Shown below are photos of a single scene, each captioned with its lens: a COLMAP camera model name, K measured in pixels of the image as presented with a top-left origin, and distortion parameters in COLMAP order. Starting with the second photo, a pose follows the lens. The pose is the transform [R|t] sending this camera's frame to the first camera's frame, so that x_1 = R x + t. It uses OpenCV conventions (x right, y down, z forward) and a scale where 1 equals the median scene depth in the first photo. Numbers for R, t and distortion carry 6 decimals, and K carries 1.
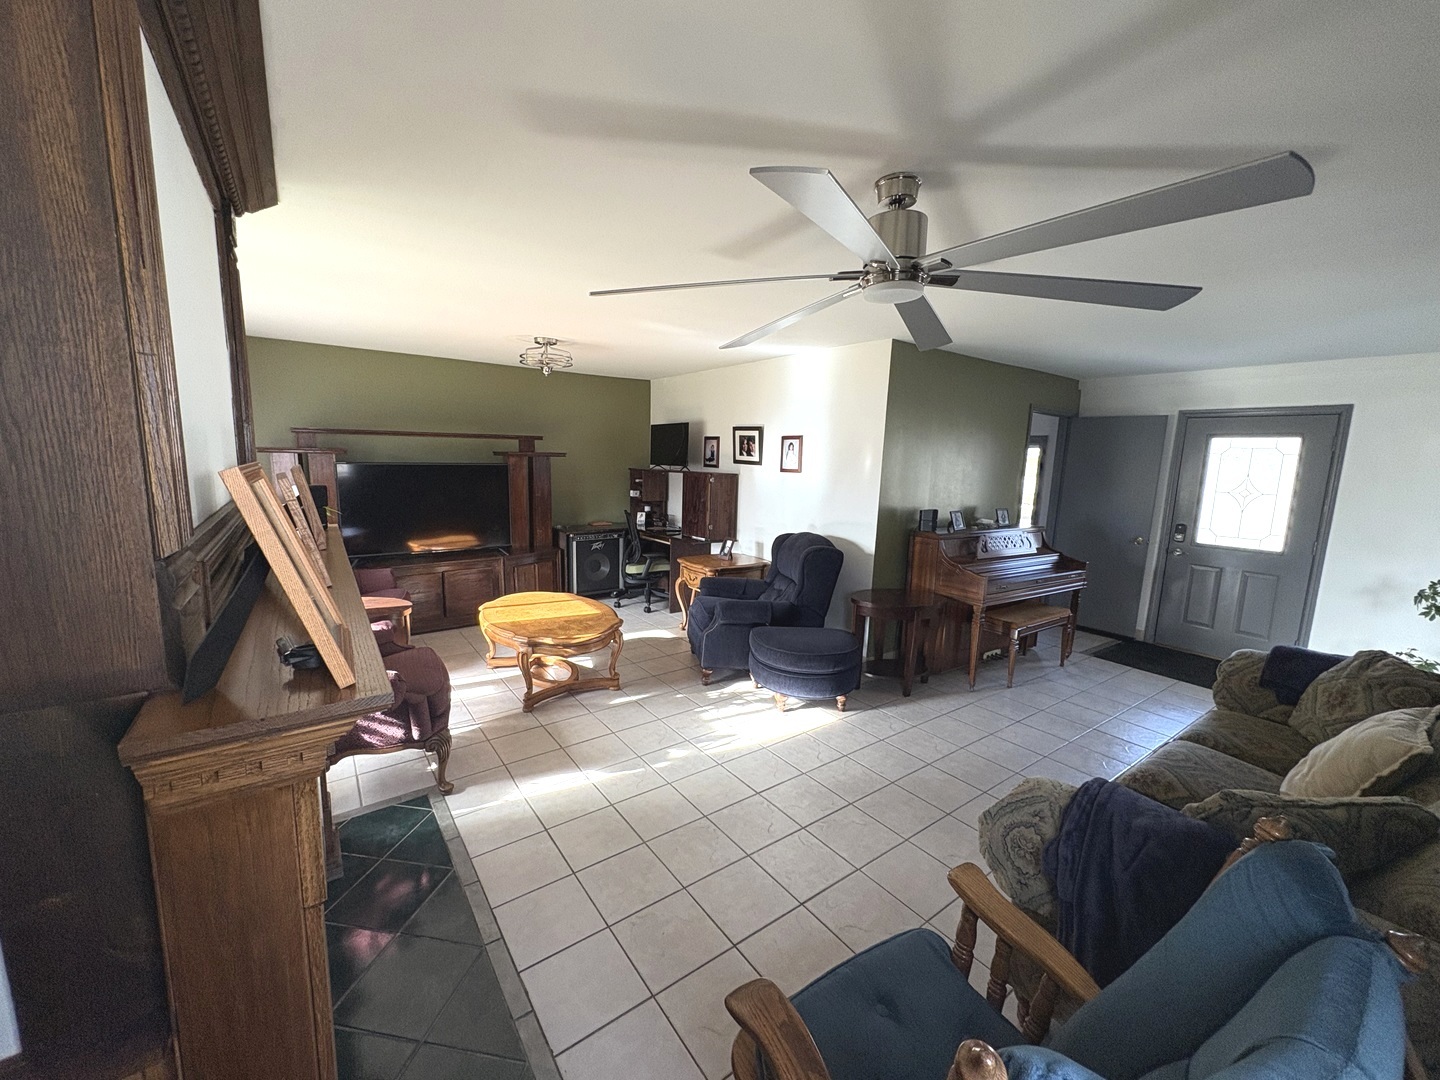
lens RADIAL K [[574.2, 0, 717.4], [0, 574.2, 542.4], [0, 0, 1]] dist [0.000803, 0.000185]
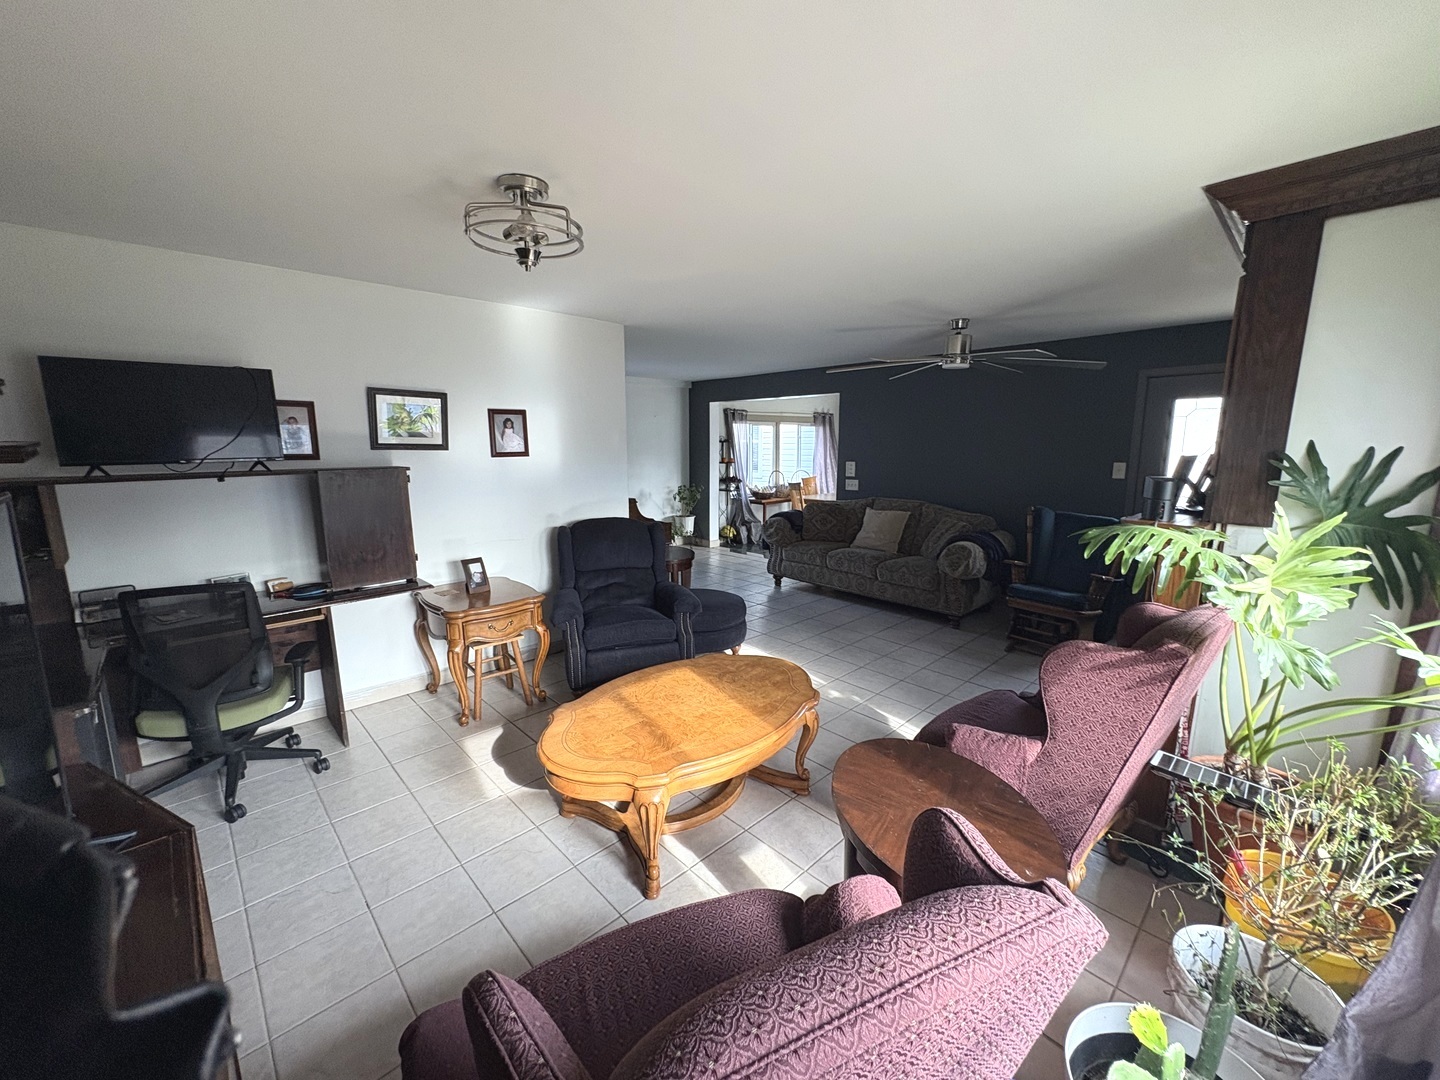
lens RADIAL K [[574.2, 0, 719.1], [0, 574.2, 542.2], [0, 0, 1]] dist [0.000803, 0.000185]
pose [[-0.139804, -0.204661, 0.968798, -0.825444], [0.142343, 0.964090, 0.224208, -0.169406], [-0.979894, 0.169247, -0.105652, 0.963987]]
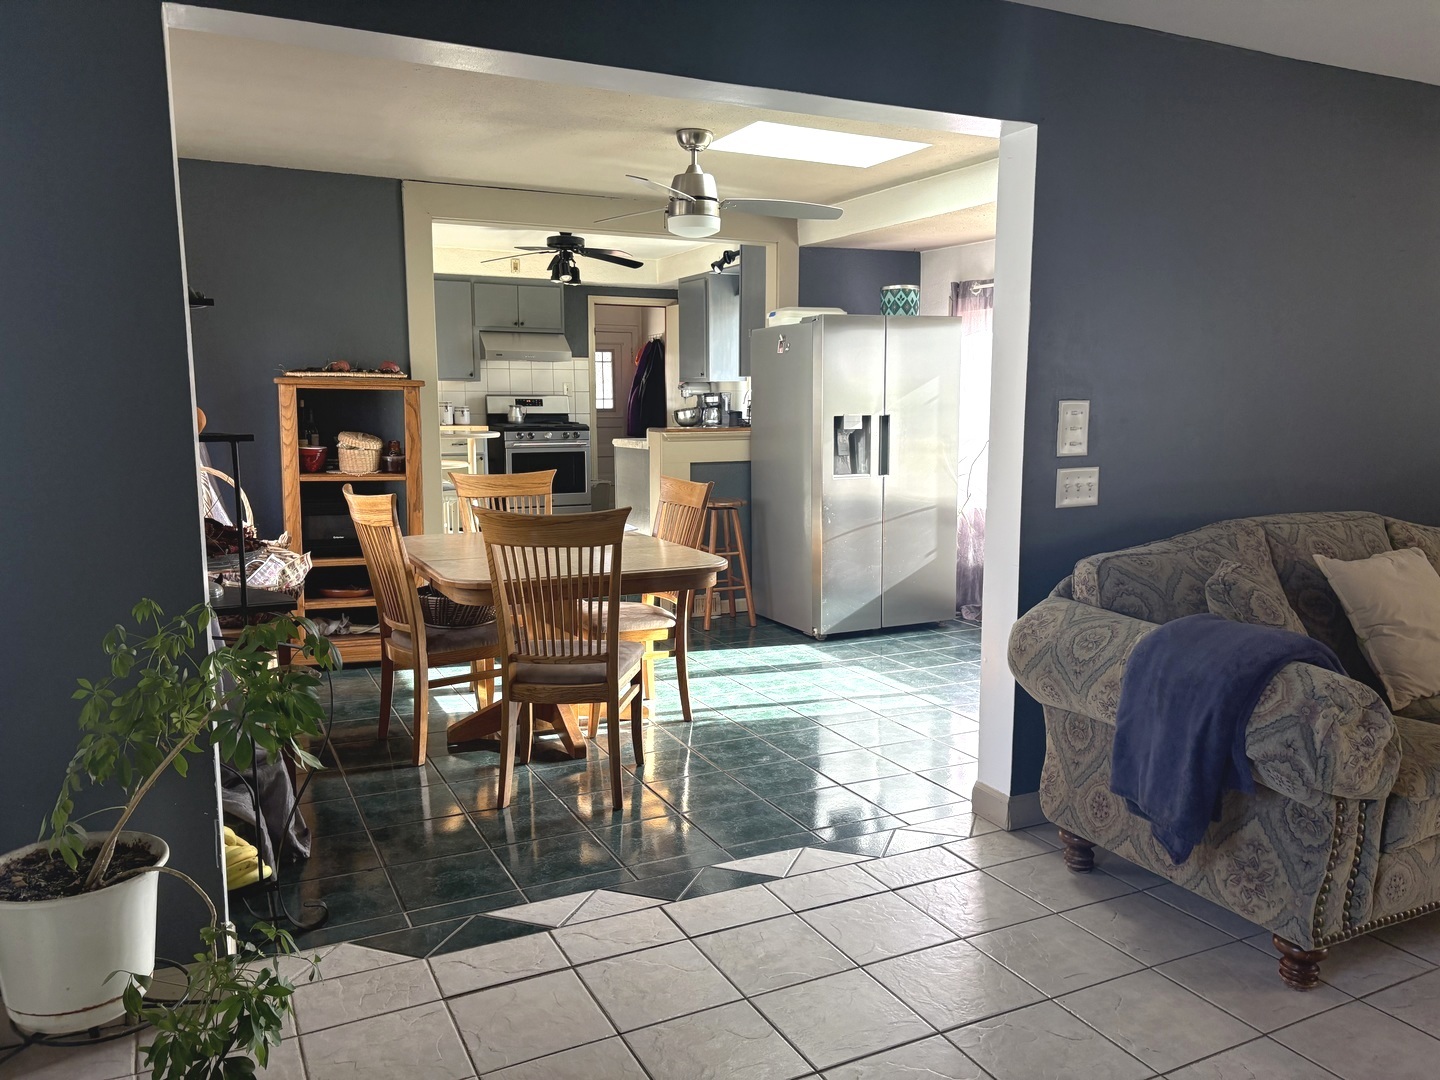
lens RADIAL K [[1091.7, 0, 724.1], [0, 1091.7, 550.8], [0, 0, 1]] dist [0.051816, -0.056004]
pose [[-0.986150, -0.055893, 0.156157, 0.833722], [-0.008842, 0.957885, 0.287015, -0.099101], [-0.165623, 0.281658, -0.945113, 1.236620]]
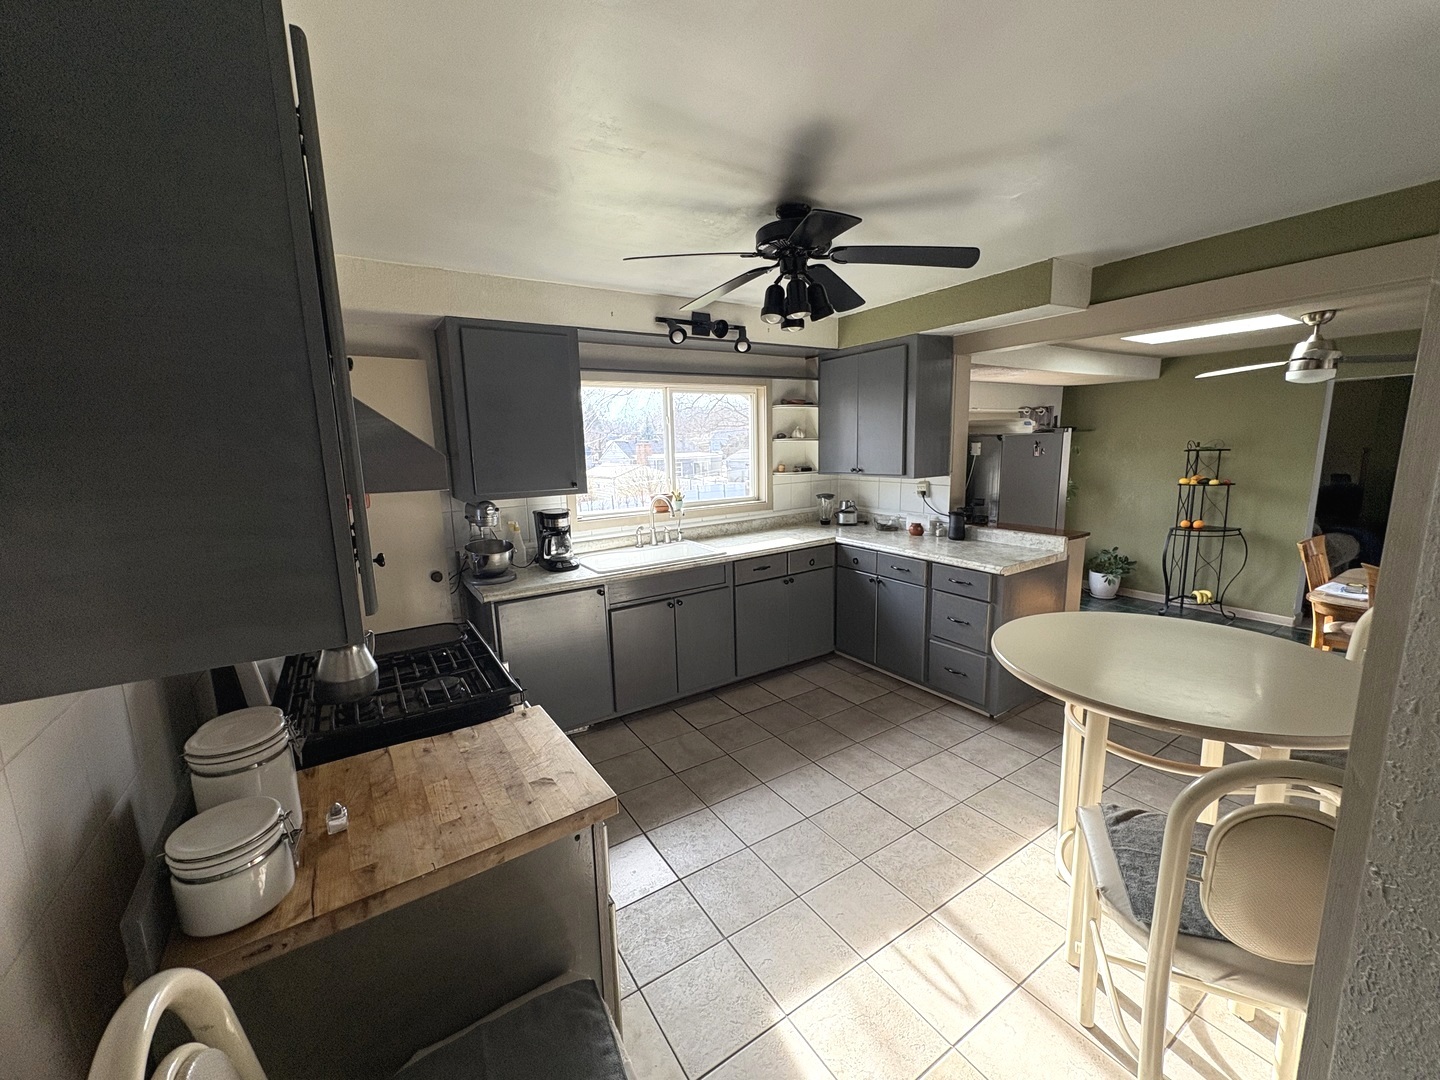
lens RADIAL K [[574.2, 0, 718.8], [0, 574.2, 539.8], [0, 0, 1]] dist [0.000803, 0.000185]
pose [[-0.043811, 0.138017, -0.989460, 2.023057], [-0.122301, 0.982221, 0.142423, 0.142160], [0.991526, 0.127251, -0.026153, -0.795721]]
